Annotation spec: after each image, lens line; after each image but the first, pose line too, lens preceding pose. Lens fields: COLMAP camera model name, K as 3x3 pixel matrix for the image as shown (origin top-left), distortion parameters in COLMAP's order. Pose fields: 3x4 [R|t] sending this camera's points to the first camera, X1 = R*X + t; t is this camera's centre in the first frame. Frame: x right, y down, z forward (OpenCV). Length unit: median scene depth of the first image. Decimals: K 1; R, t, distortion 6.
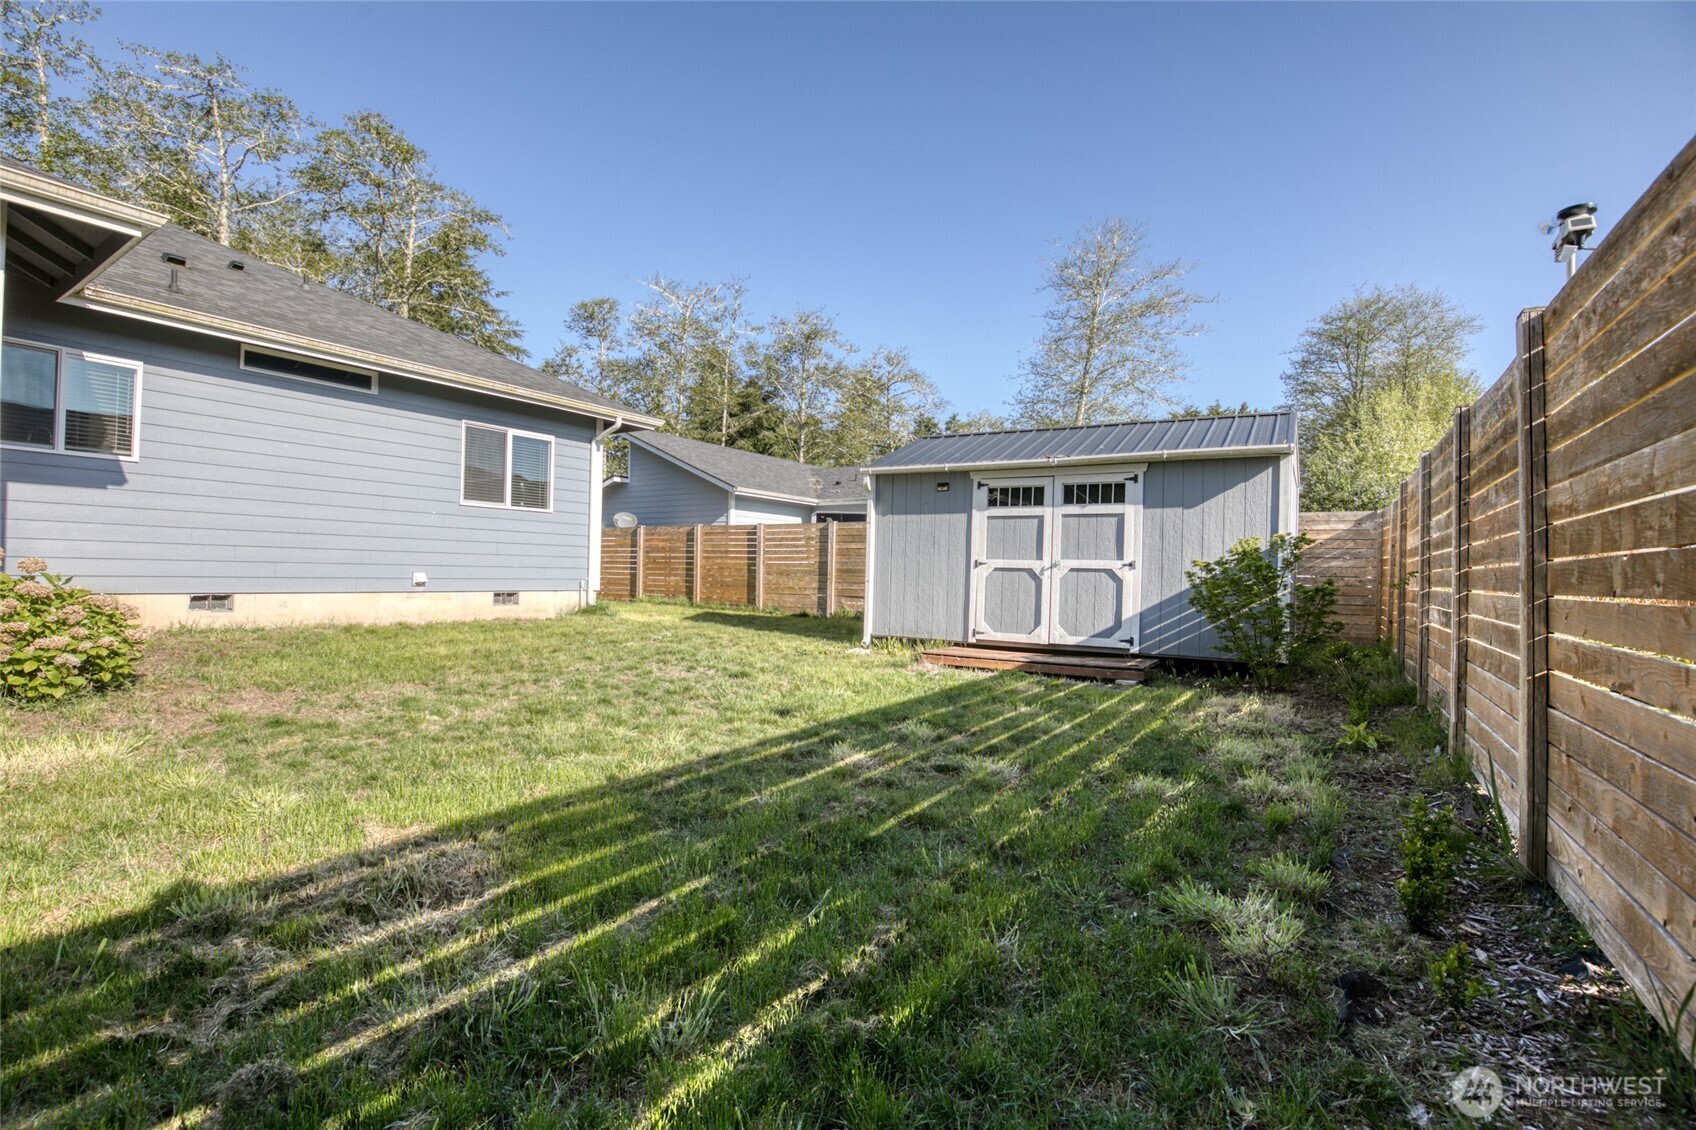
lens RADIAL K [[793.4, 0, 843.6], [0, 793.4, 565.1], [0, 0, 1]] dist [0.000318, -0.001521]
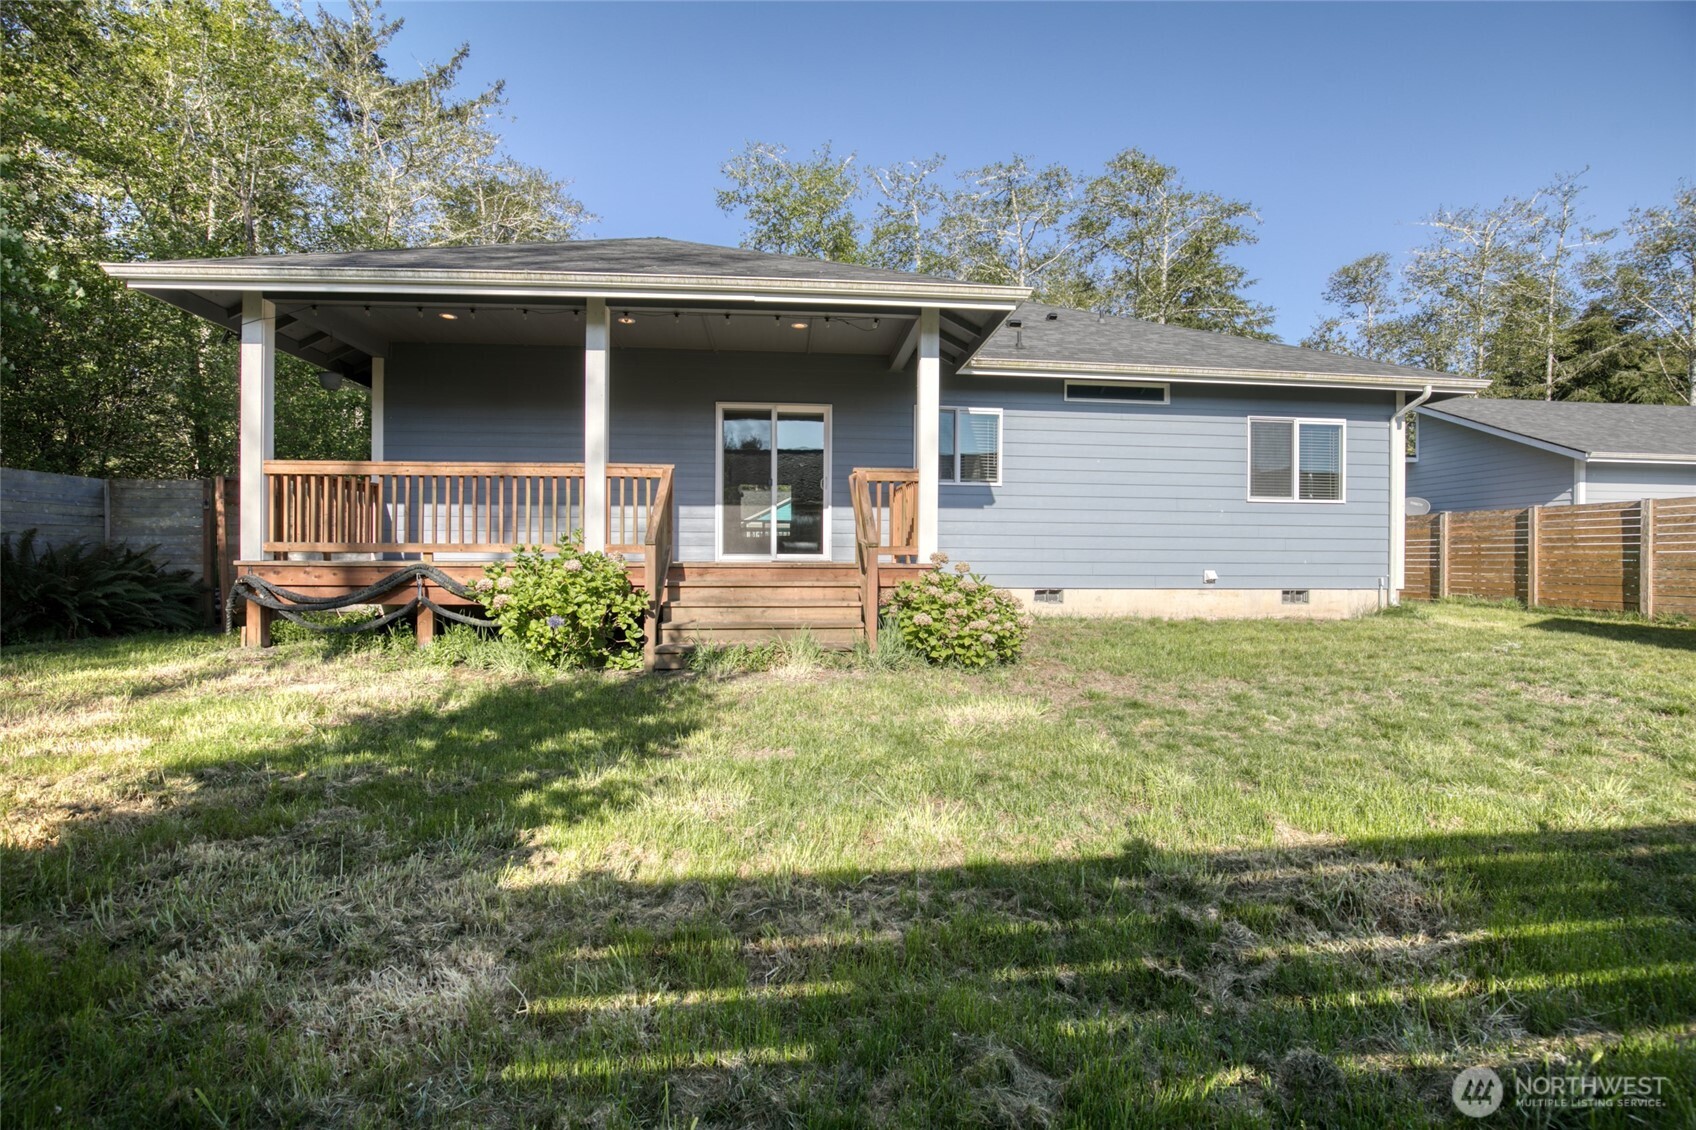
lens RADIAL K [[793.4, 0, 861.1], [0, 793.4, 562.3], [0, 0, 1]] dist [0.000318, -0.001521]
pose [[0.659491, -0.013743, -0.751587, -0.059563], [0.015191, 0.999872, -0.004953, -0.002738], [0.751559, -0.008151, 0.659615, -0.021486]]
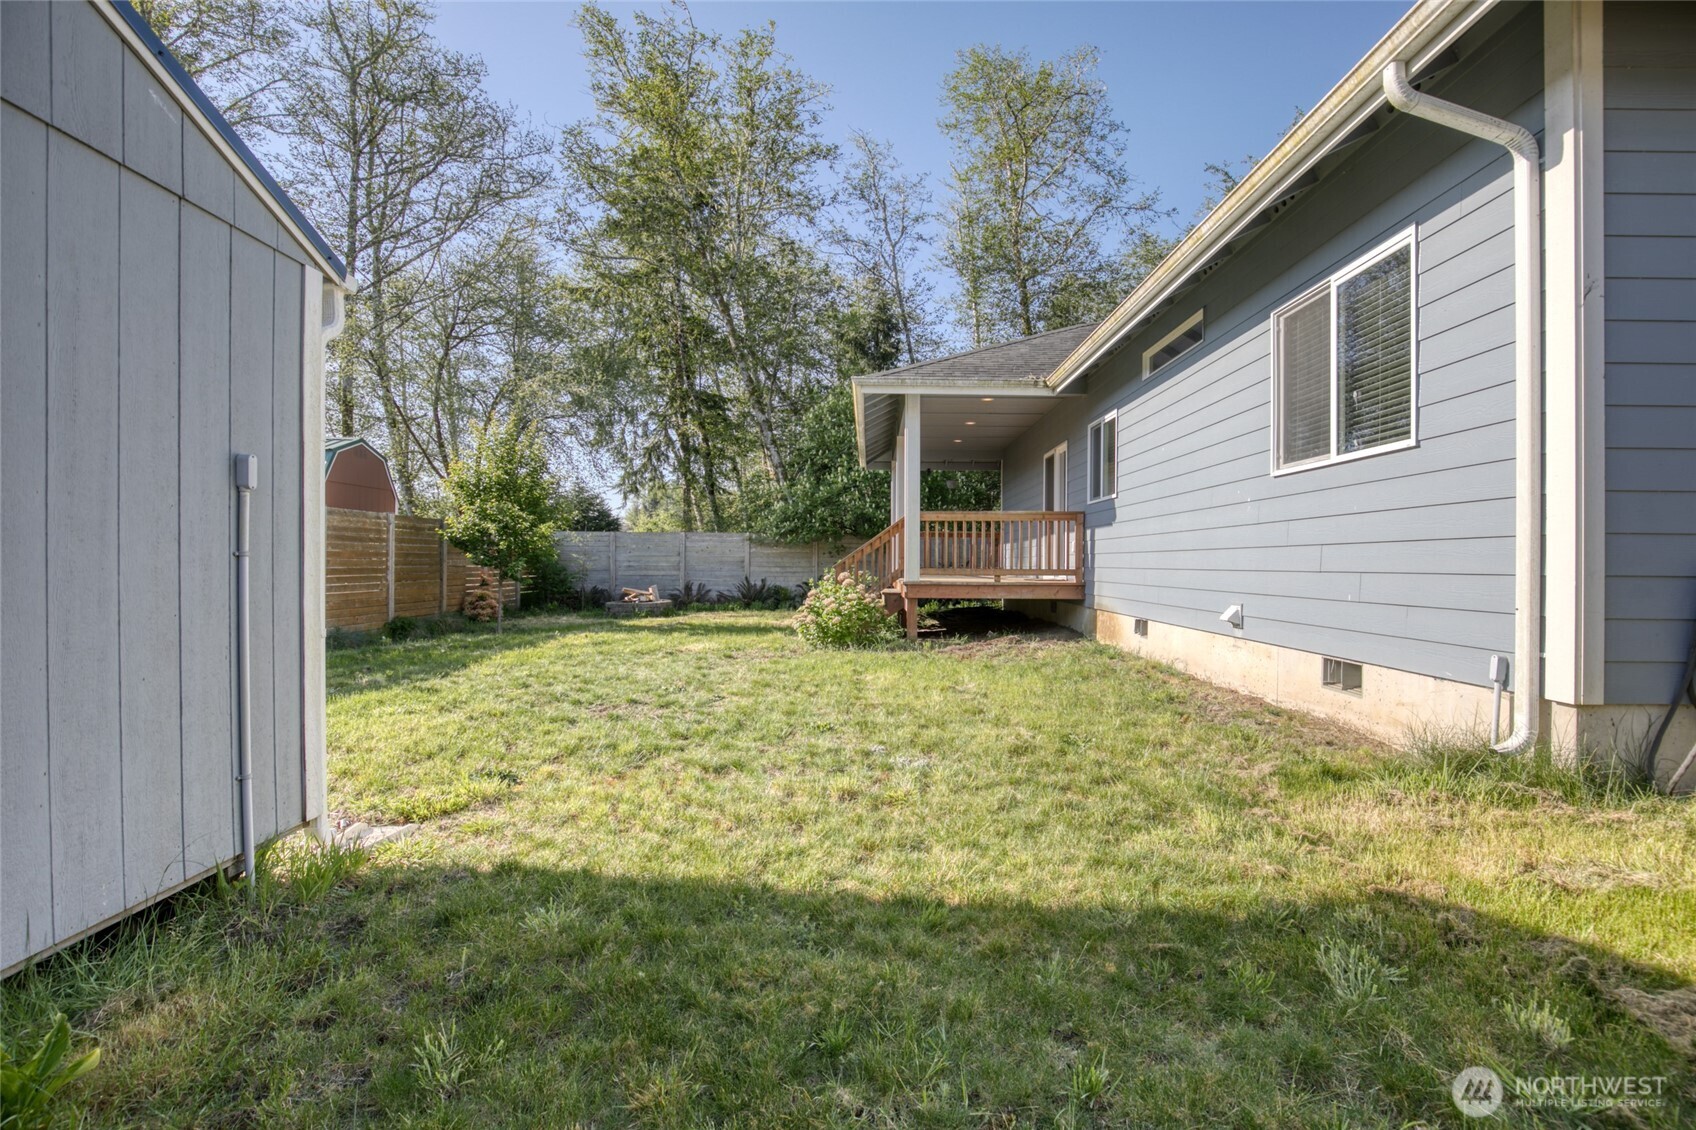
lens RADIAL K [[793.4, 0, 850.4], [0, 793.4, 566.8], [0, 0, 1]] dist [0.000318, -0.001521]
pose [[-0.853463, -0.012674, -0.521000, 0.023487], [-0.004909, 0.999855, -0.016281, -0.008853], [0.521131, -0.011338, -0.853401, 1.379494]]
